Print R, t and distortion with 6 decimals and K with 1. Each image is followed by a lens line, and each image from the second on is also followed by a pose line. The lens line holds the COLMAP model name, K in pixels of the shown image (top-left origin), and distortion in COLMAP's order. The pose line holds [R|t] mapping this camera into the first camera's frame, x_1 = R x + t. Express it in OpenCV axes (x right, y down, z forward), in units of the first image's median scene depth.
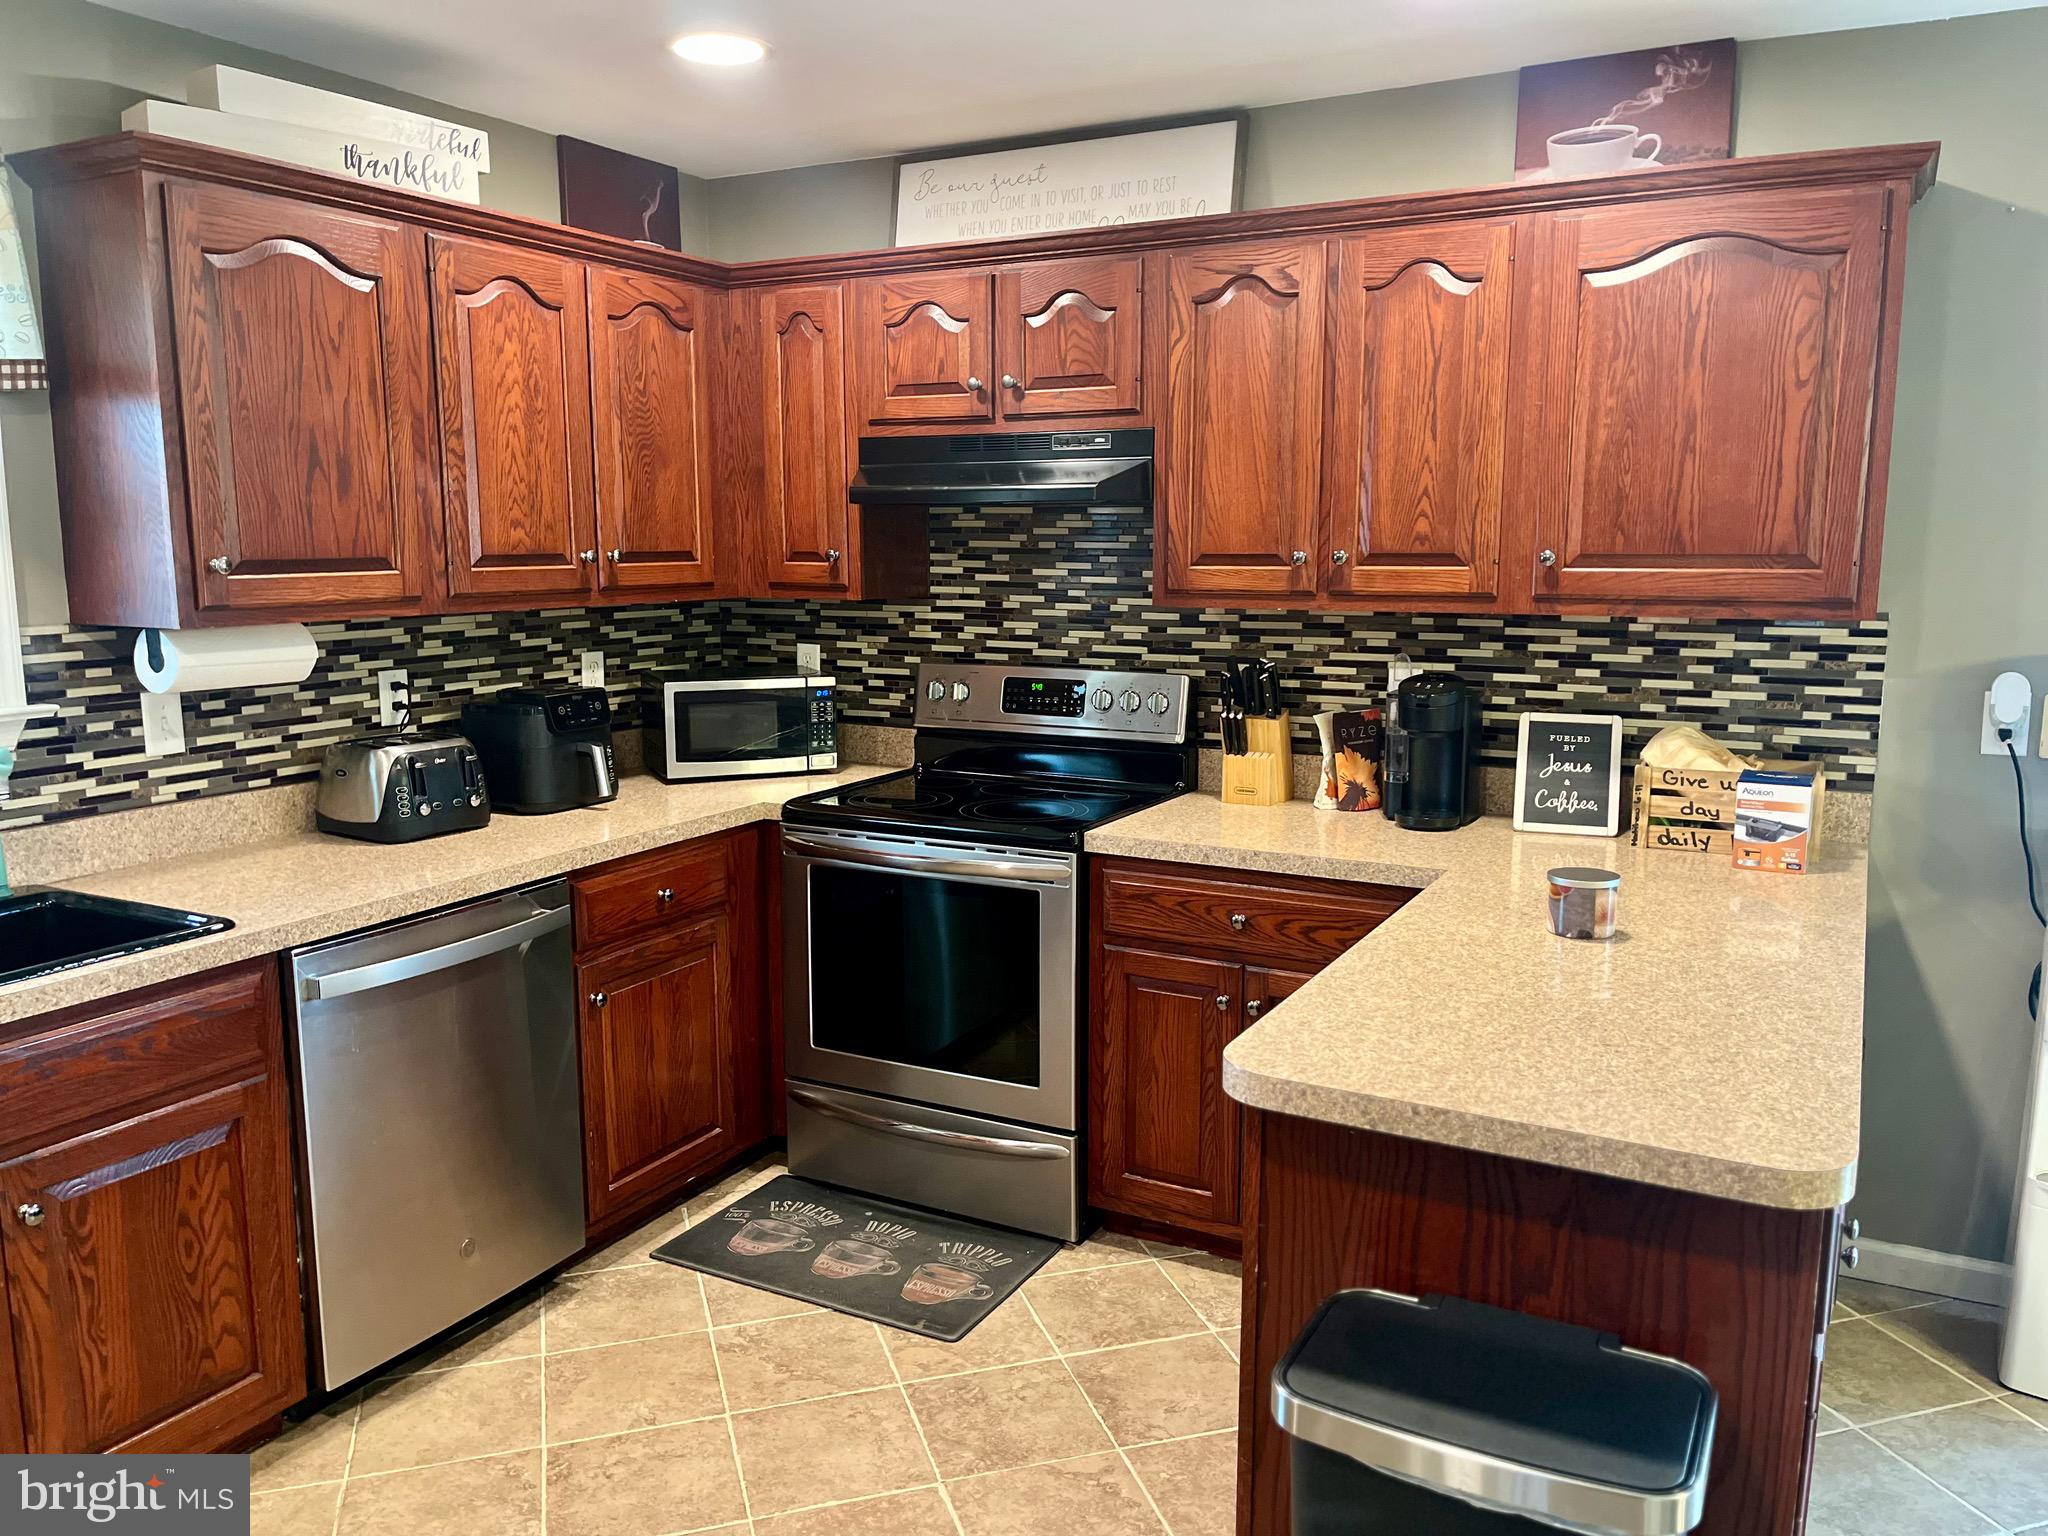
lens RADIAL K [[1545.0, 0, 1020.1], [0, 1545.0, 775.7], [0, 0, 1]] dist [0.071995, -0.110129]
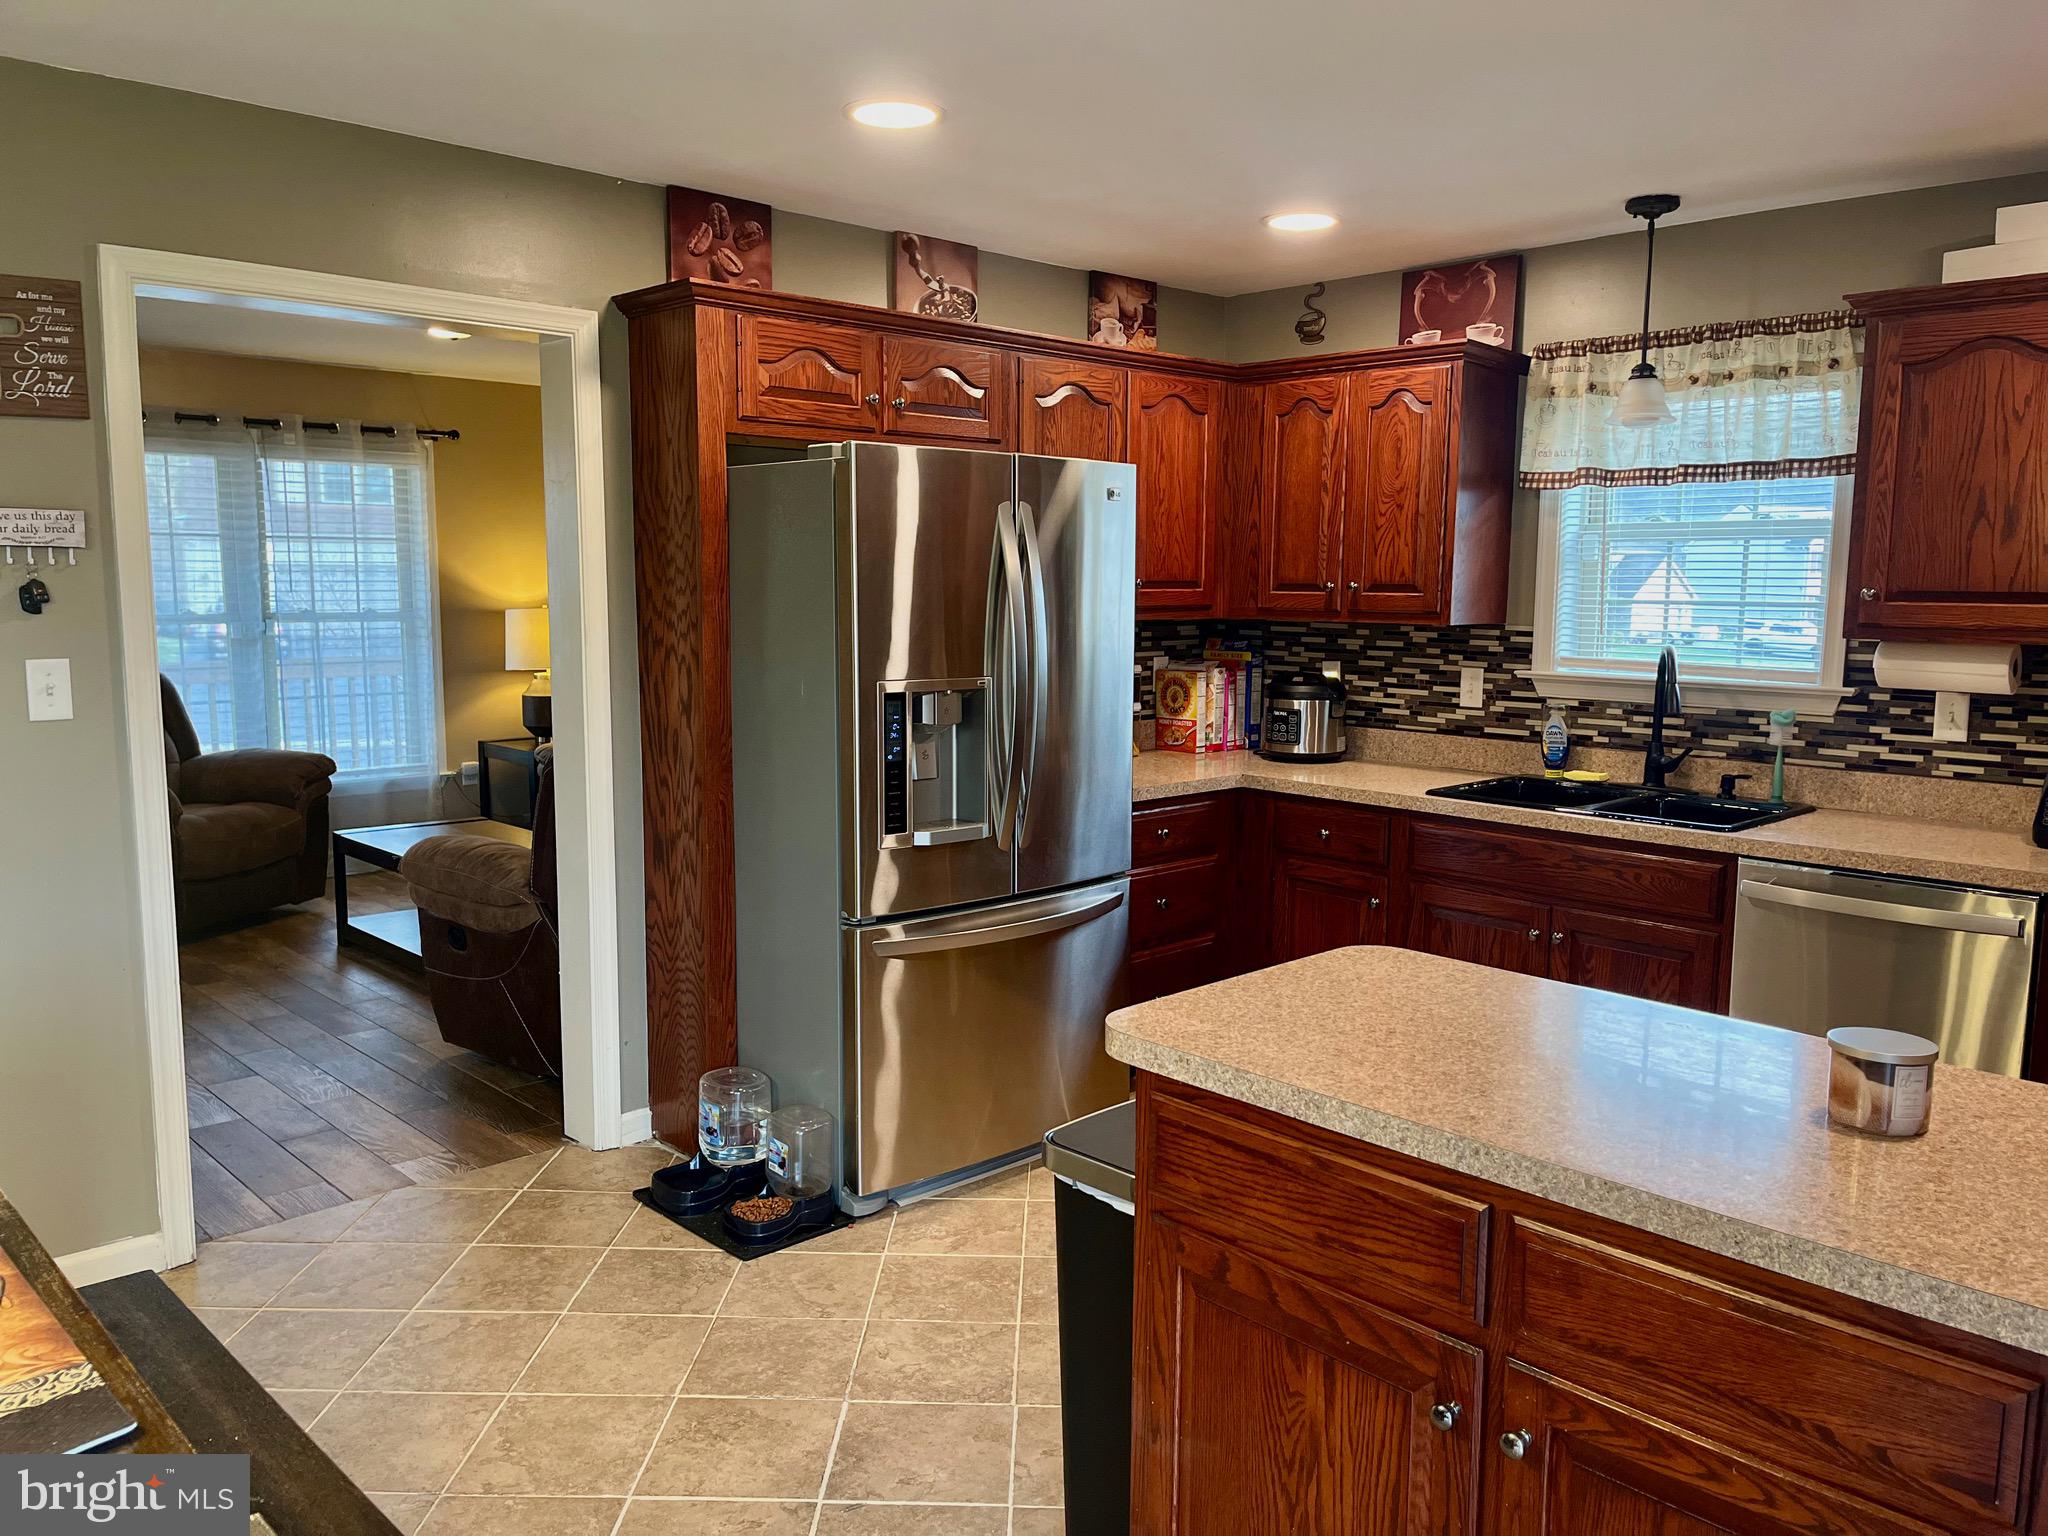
lens RADIAL K [[1546.5, 0, 1026.5], [0, 1546.5, 776.6], [0, 0, 1]] dist [0.050322, -0.061311]
pose [[-0.311167, 0.122317, -0.942451, 0.840787], [-0.154510, 0.971977, 0.177164, -0.087744], [0.937711, 0.200746, -0.283548, 0.594292]]
